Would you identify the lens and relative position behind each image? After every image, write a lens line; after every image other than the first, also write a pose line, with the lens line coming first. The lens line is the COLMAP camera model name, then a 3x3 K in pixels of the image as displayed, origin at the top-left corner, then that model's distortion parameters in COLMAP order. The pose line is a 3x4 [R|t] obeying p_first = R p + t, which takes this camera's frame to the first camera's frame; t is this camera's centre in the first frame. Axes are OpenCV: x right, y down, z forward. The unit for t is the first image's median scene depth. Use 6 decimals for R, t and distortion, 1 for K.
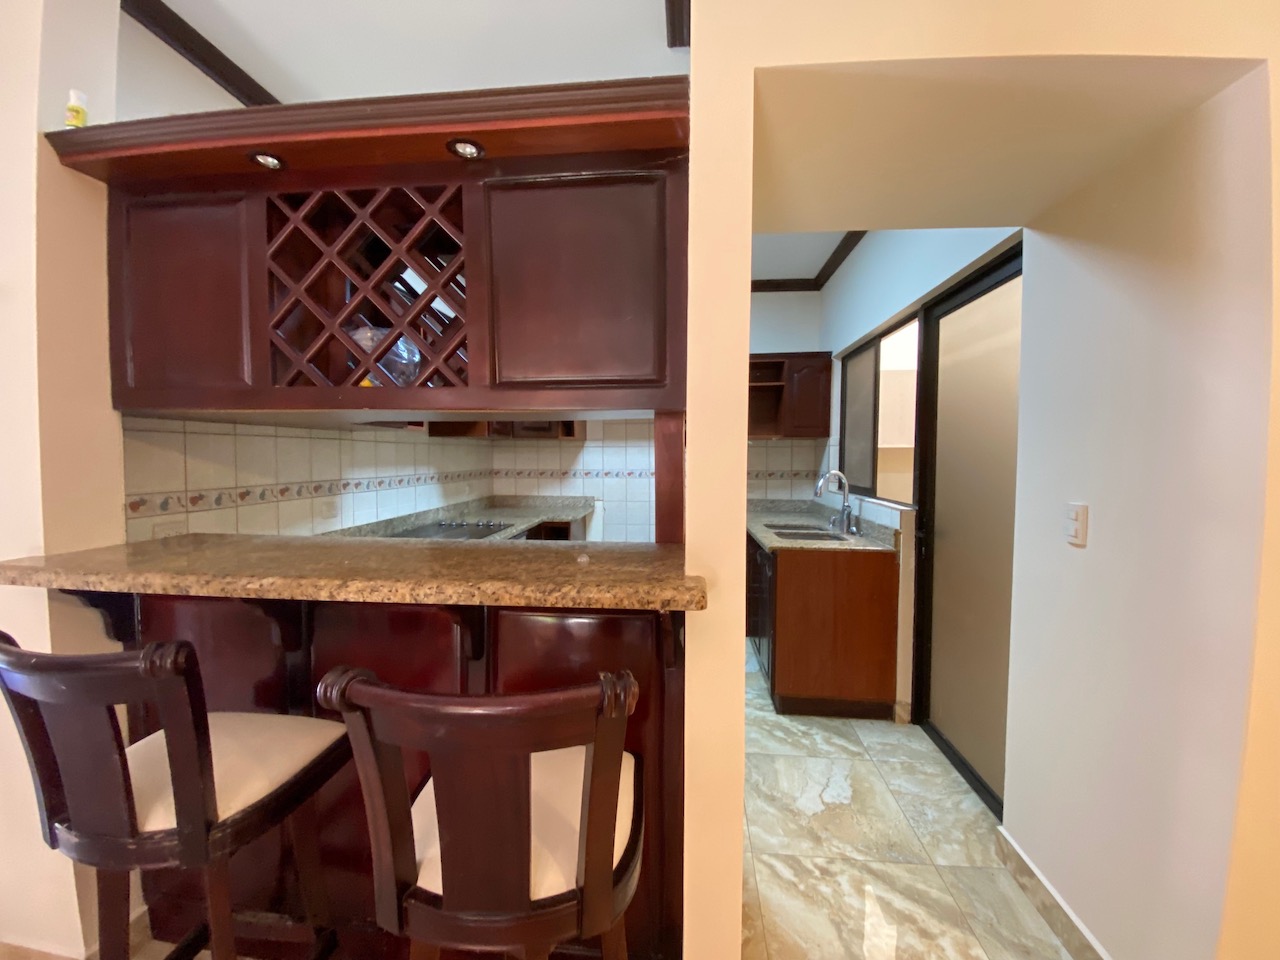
lens RADIAL K [[522.6, 0, 640.0], [0, 522.6, 480.0], [0, 0, 1]] dist [0.000989, -0.013220]
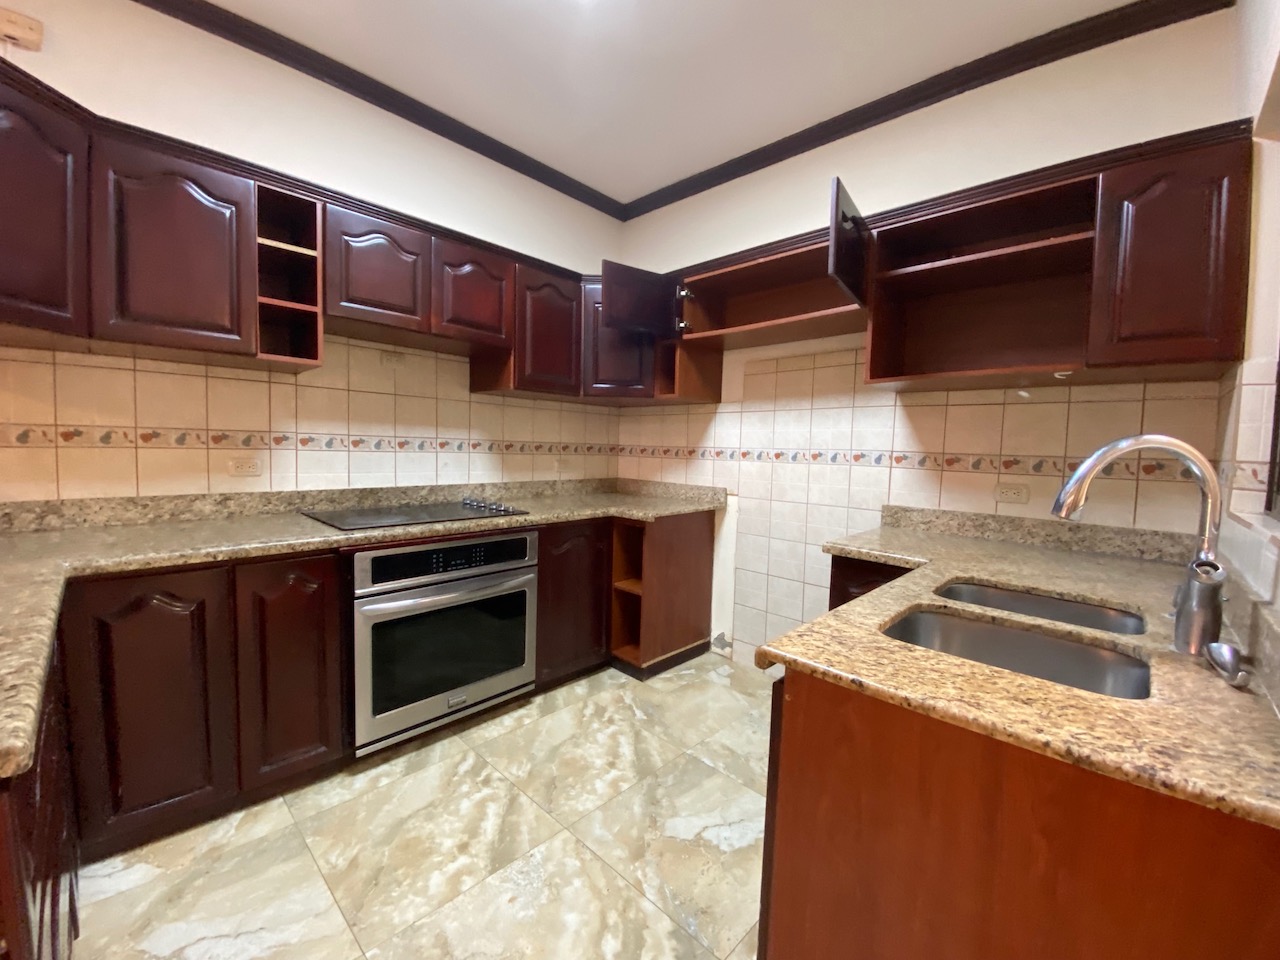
lens RADIAL K [[522.6, 0, 640.0], [0, 522.6, 480.0], [0, 0, 1]] dist [0.000989, -0.013220]
pose [[0.786033, 0.061836, -0.615085, 0.278499], [-0.060184, 0.997913, 0.023412, 0.014740], [0.615249, 0.018615, 0.788113, 0.504462]]
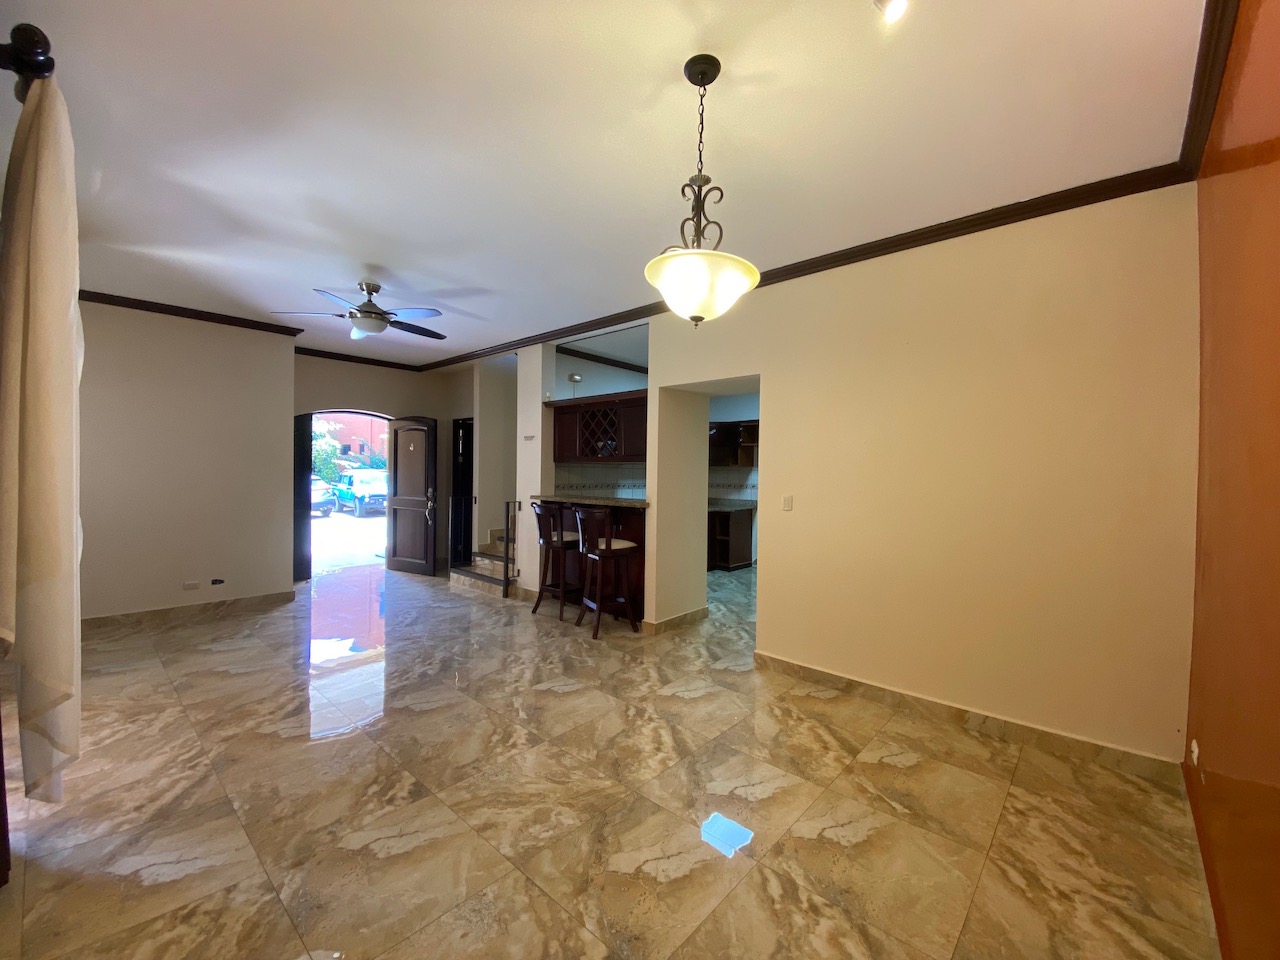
lens RADIAL K [[522.6, 0, 640.0], [0, 522.6, 480.0], [0, 0, 1]] dist [0.000989, -0.013220]
pose [[0.801109, 0.015268, -0.598324, 0.758002], [-0.040109, 0.998797, -0.028215, 0.035970], [0.597173, 0.046601, 0.800758, -0.718026]]
